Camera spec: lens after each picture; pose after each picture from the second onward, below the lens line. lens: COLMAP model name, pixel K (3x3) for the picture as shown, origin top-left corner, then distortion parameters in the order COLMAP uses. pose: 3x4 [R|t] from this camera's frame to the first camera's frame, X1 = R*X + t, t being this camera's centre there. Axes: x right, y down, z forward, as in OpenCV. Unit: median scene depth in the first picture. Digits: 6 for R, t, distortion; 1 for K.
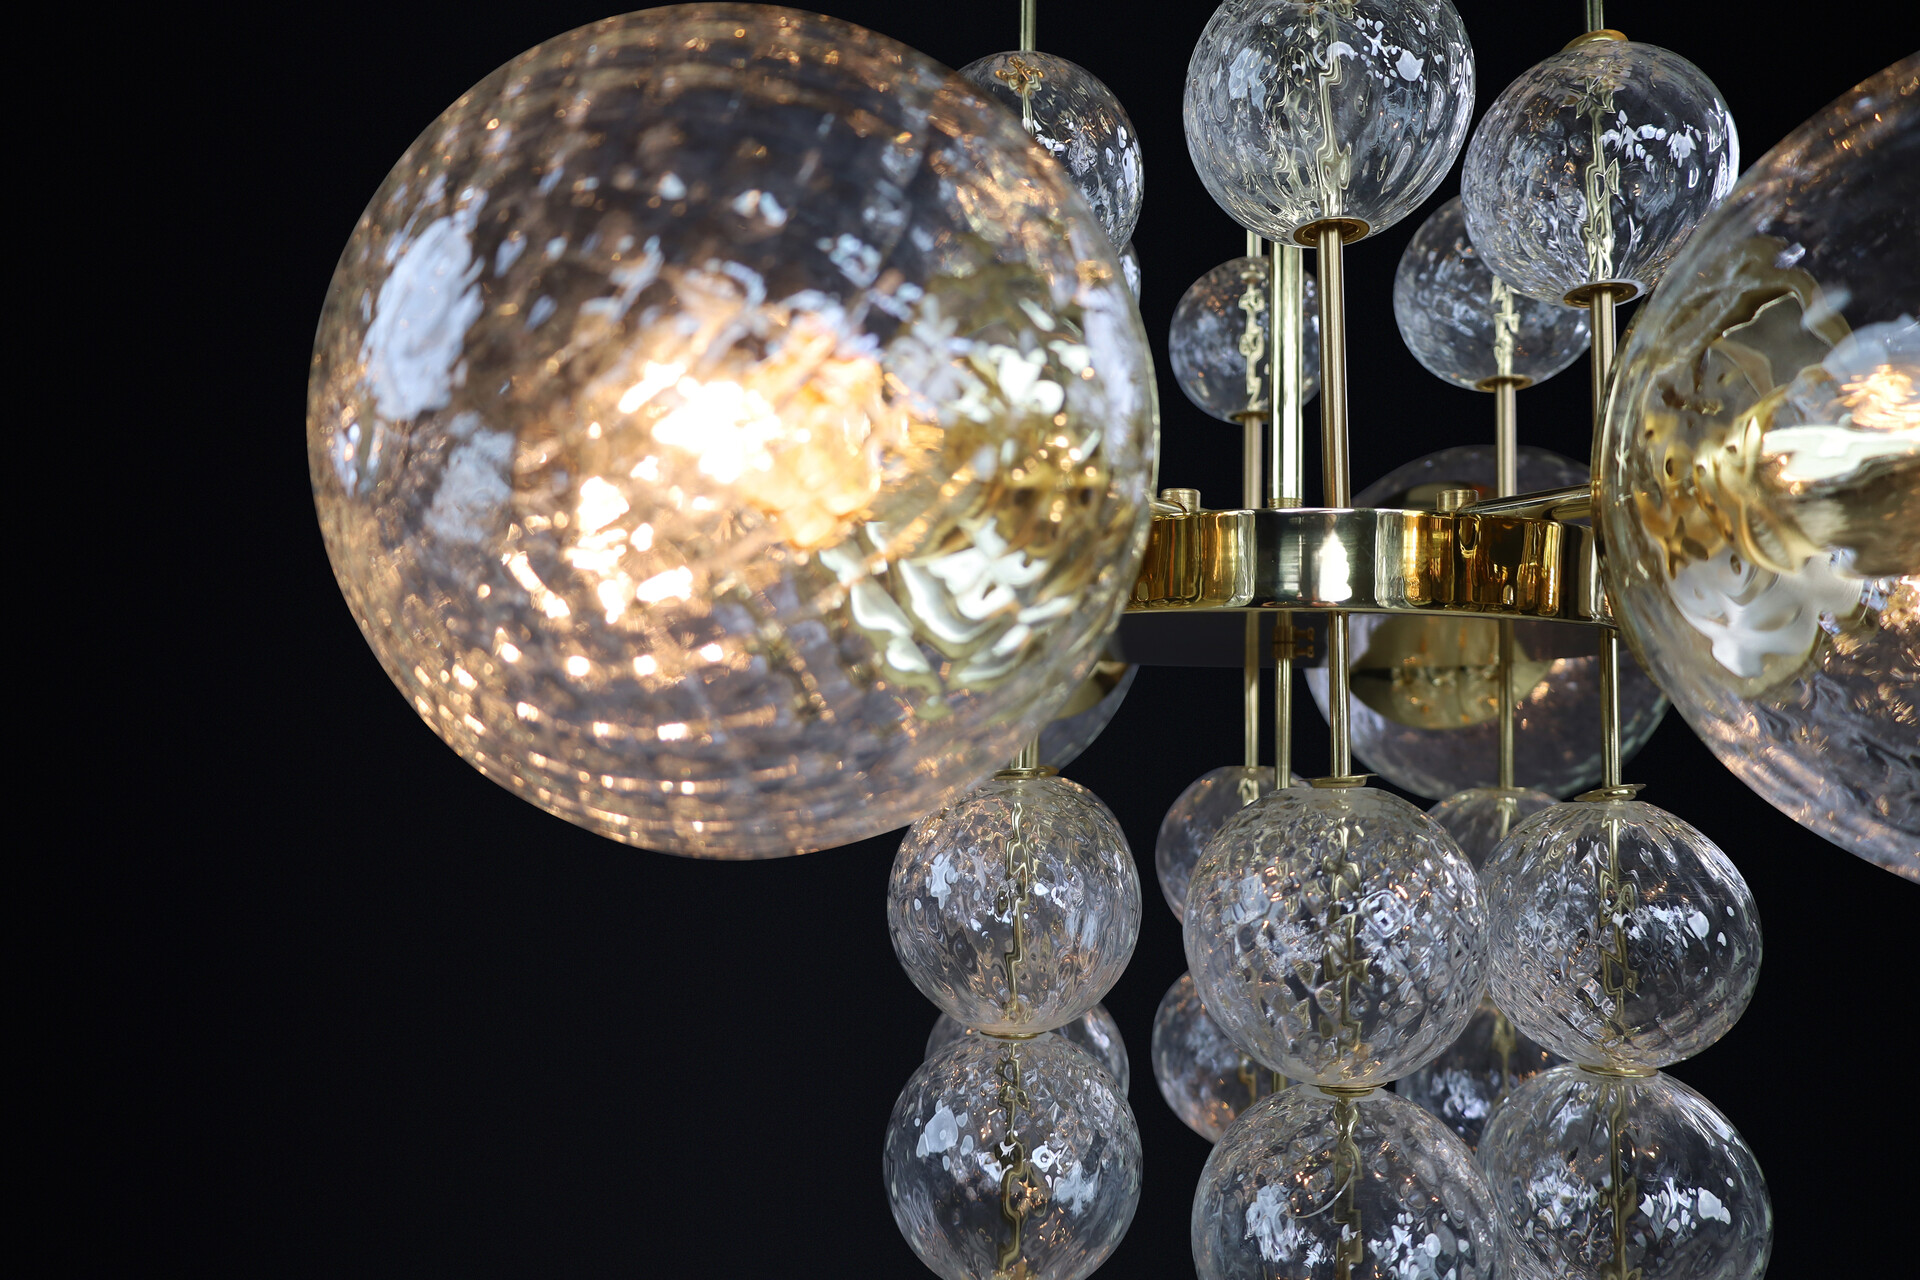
lens RADIAL K [[1242.5, 0, 964.8], [0, 1242.5, 618.0], [0, 0, 1]] dist [-0.002818, -0.000007]
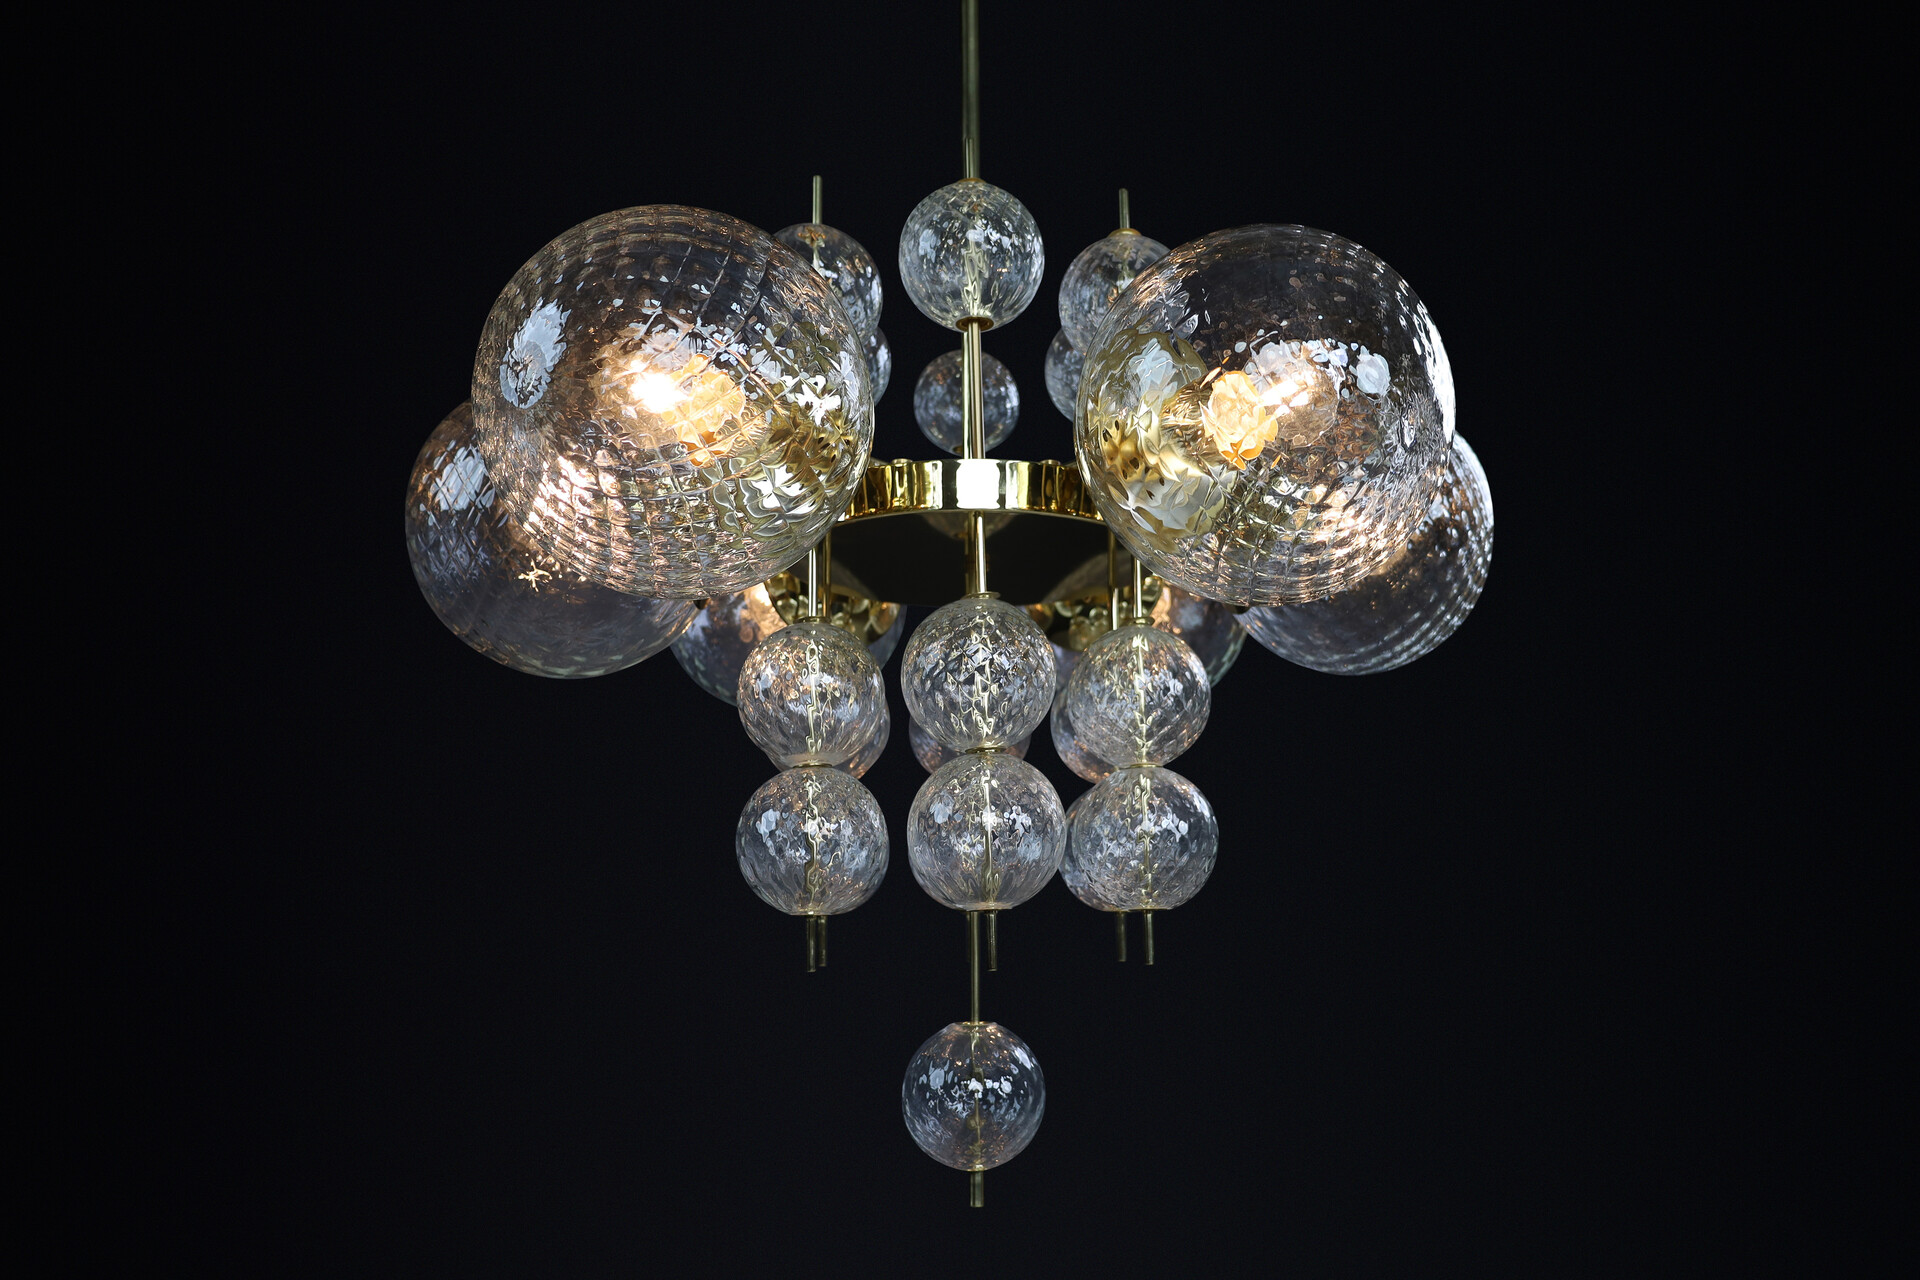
lens RADIAL K [[1242.5, 0, 964.8], [0, 1242.5, 618.0], [0, 0, 1]] dist [-0.002818, -0.000007]
pose [[0.989047, -0.004518, 0.147535, -0.005642], [0.019805, 0.994555, -0.102317, 0.353481], [-0.146269, 0.104119, 0.983750, -0.875859]]
